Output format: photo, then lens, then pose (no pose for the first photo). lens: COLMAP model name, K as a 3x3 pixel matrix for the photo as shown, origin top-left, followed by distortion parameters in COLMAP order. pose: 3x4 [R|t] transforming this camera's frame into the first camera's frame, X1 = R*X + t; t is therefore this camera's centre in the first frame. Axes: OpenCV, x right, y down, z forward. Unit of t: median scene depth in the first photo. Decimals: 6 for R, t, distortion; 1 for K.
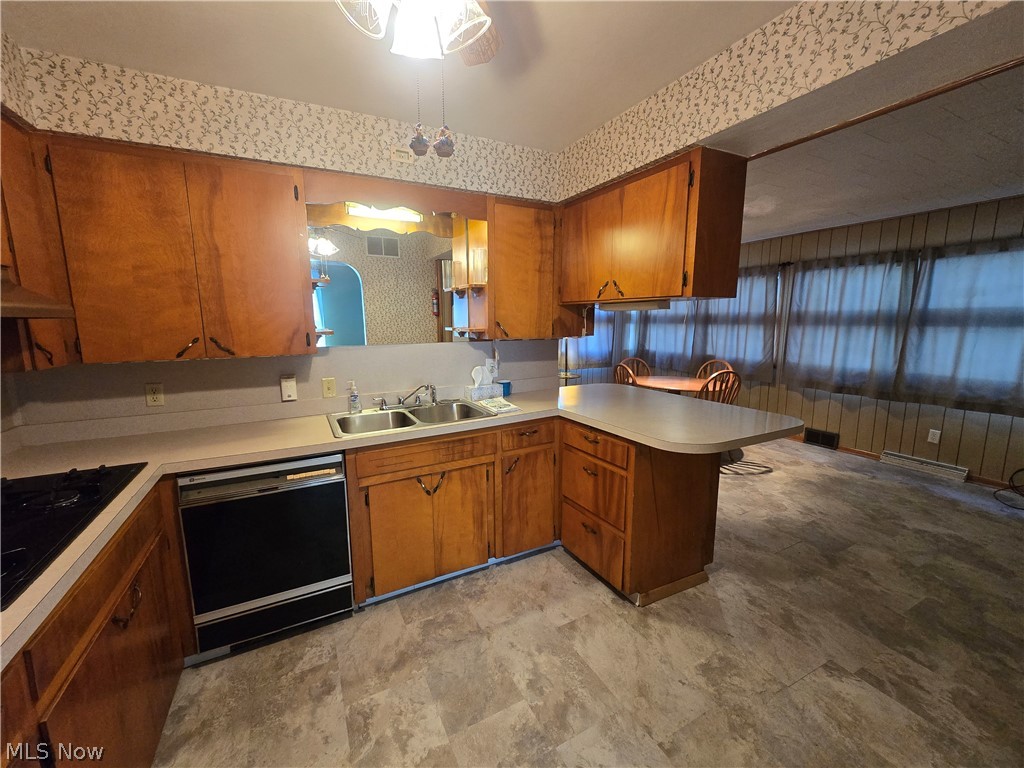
lens RADIAL K [[418.7, 0, 514.1], [0, 418.7, 384.5], [0, 0, 1]] dist [-0.001647, 0.000827]
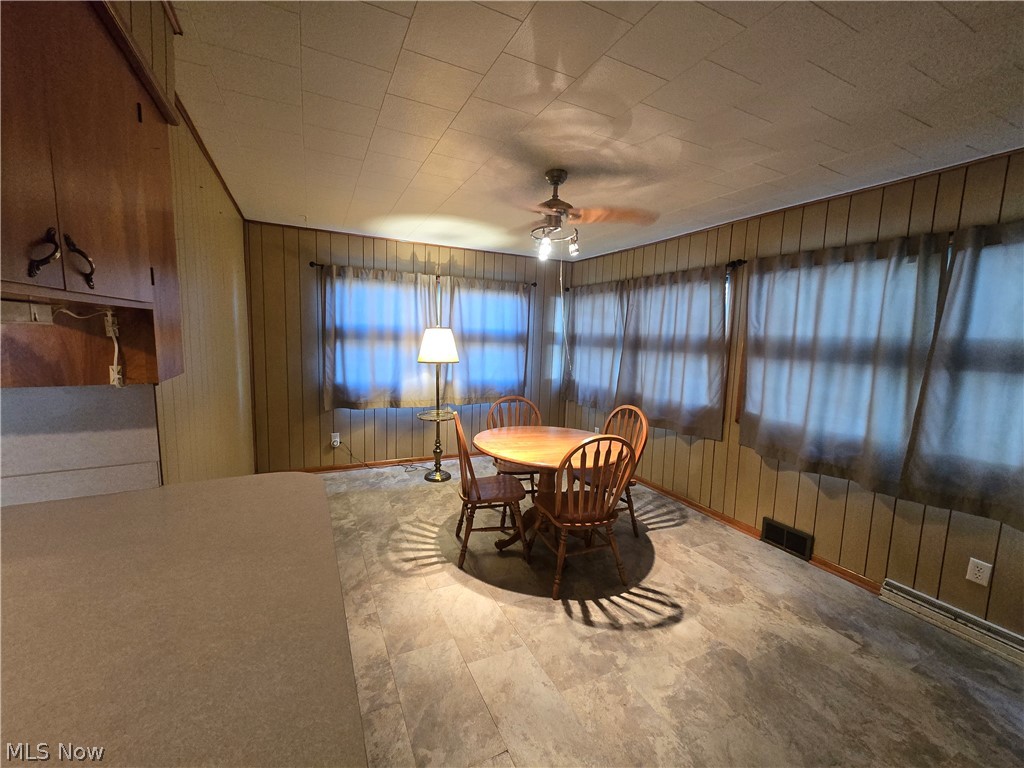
lens RADIAL K [[418.7, 0, 514.0], [0, 418.7, 383.6], [0, 0, 1]] dist [-0.001647, 0.000827]
pose [[0.999129, 0.035714, -0.021577, 0.363877], [-0.036552, 0.998540, -0.039767, -0.069552], [0.020125, 0.040521, 0.998976, 0.392148]]
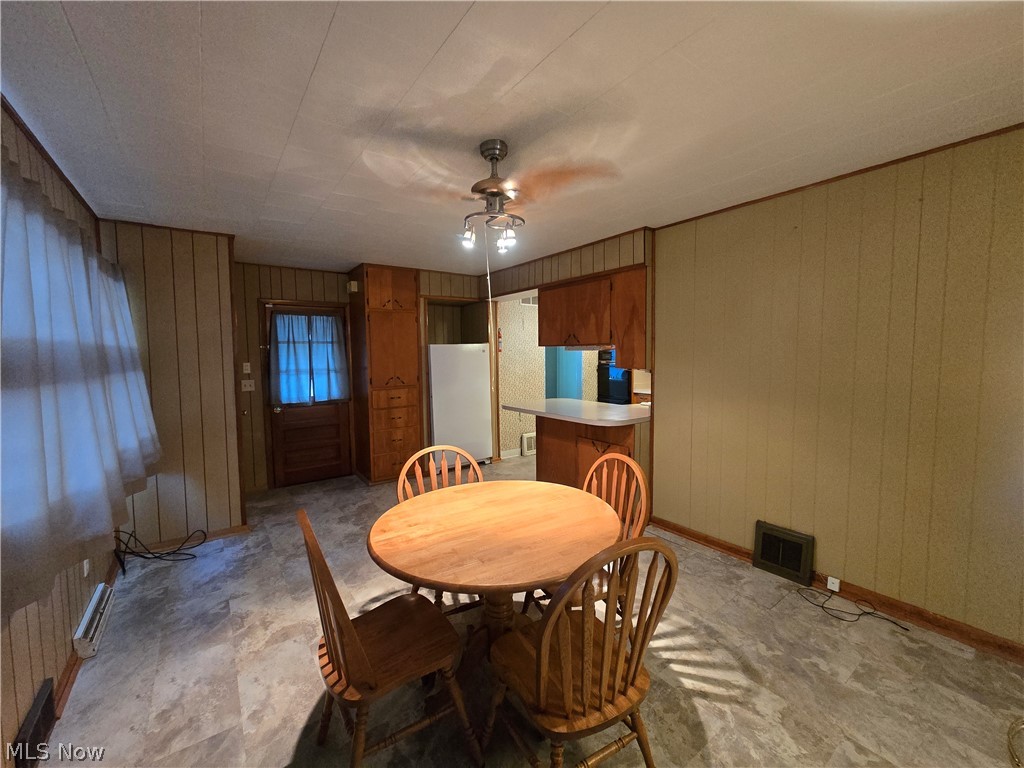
lens RADIAL K [[418.7, 0, 511.1], [0, 418.7, 381.9], [0, 0, 1]] dist [-0.001647, 0.000827]
pose [[-0.989126, 0.023605, -0.145164, 0.452128], [-0.008715, 0.975893, 0.218075, -0.227546], [0.146812, 0.216968, -0.965076, 1.436156]]
